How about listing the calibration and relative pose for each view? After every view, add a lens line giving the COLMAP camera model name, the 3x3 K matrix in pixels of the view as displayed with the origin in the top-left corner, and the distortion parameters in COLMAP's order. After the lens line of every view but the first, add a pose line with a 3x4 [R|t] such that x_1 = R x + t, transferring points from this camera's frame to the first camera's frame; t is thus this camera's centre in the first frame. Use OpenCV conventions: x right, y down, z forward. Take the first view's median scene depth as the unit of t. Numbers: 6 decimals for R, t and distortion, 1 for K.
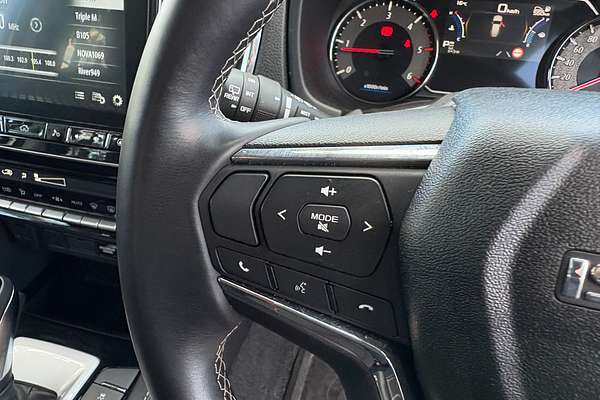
lens RADIAL K [[431.1, 0, 270.9], [0, 431.1, 200.0], [0, 0, 1]] dist [0.004607, 0.001893]
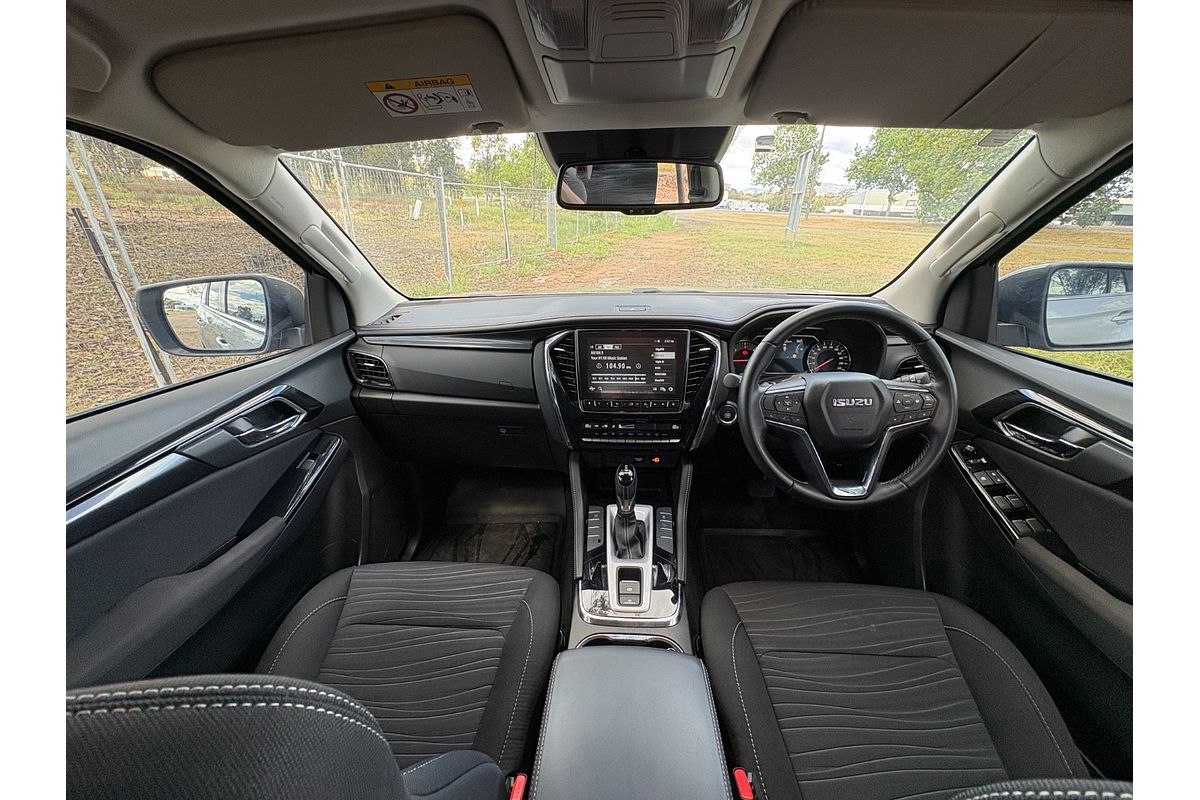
lens RADIAL K [[427.5, 0, 600.0], [0, 427.5, 400.0], [0, 0, 1]] dist [-0.001627, -0.000077]
pose [[0.979502, -0.115686, 0.164902, -1.213467], [0.145538, 0.972414, -0.182291, 0.258623], [-0.139264, 0.202554, 0.969318, -1.511900]]
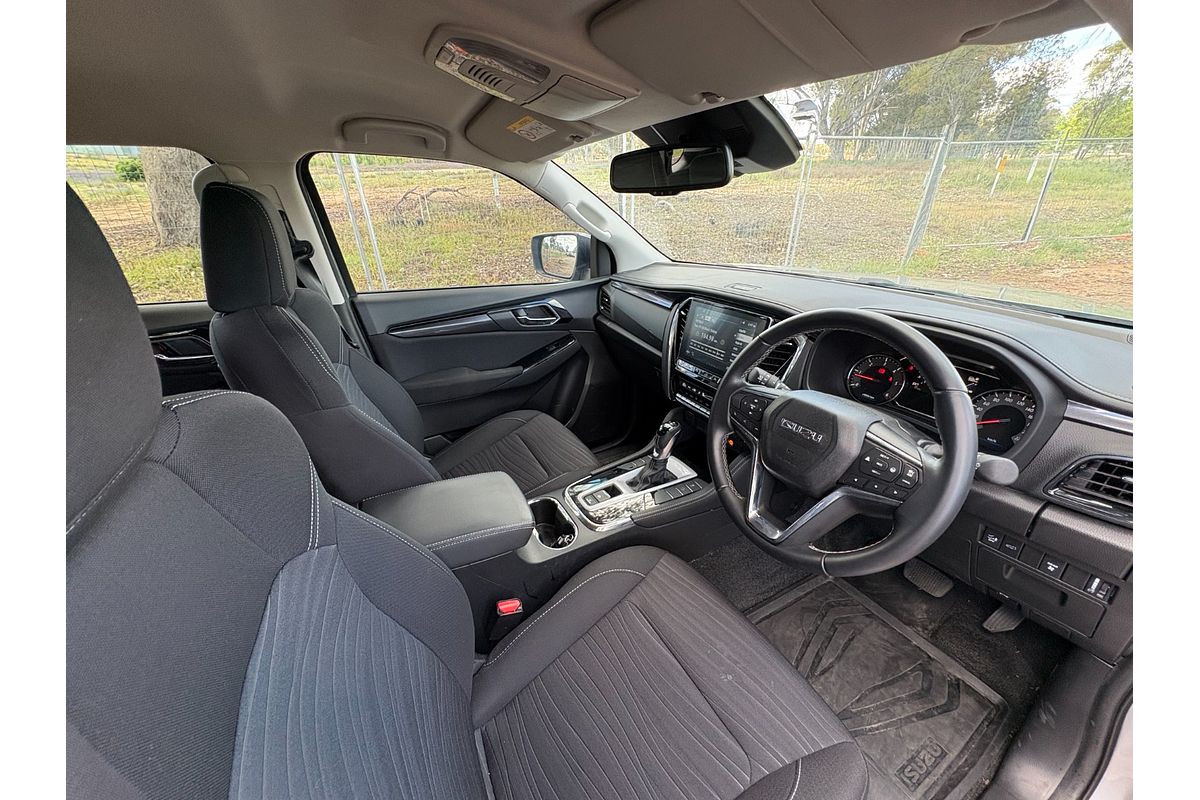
lens RADIAL K [[427.5, 0, 600.0], [0, 427.5, 400.0], [0, 0, 1]] dist [-0.001627, -0.000077]
pose [[0.688062, 0.261940, -0.676726, 0.871989], [-0.365805, 0.930618, -0.011720, 0.266582], [0.626703, 0.255614, 0.736142, -1.425473]]
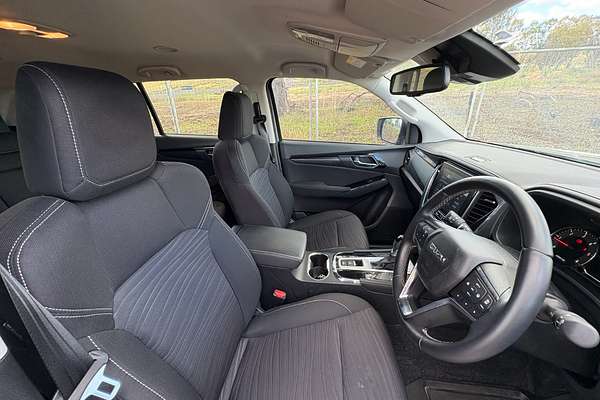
lens RADIAL K [[240.7, 0, 300.0], [0, 240.7, 200.0], [0, 0, 1]] dist [0.001607, 0.000337]
pose [[0.165539, 0.341514, -0.925184, 1.371392], [-0.533945, 0.819772, 0.207067, -0.040742], [0.829156, 0.459720, 0.318054, -0.927880]]
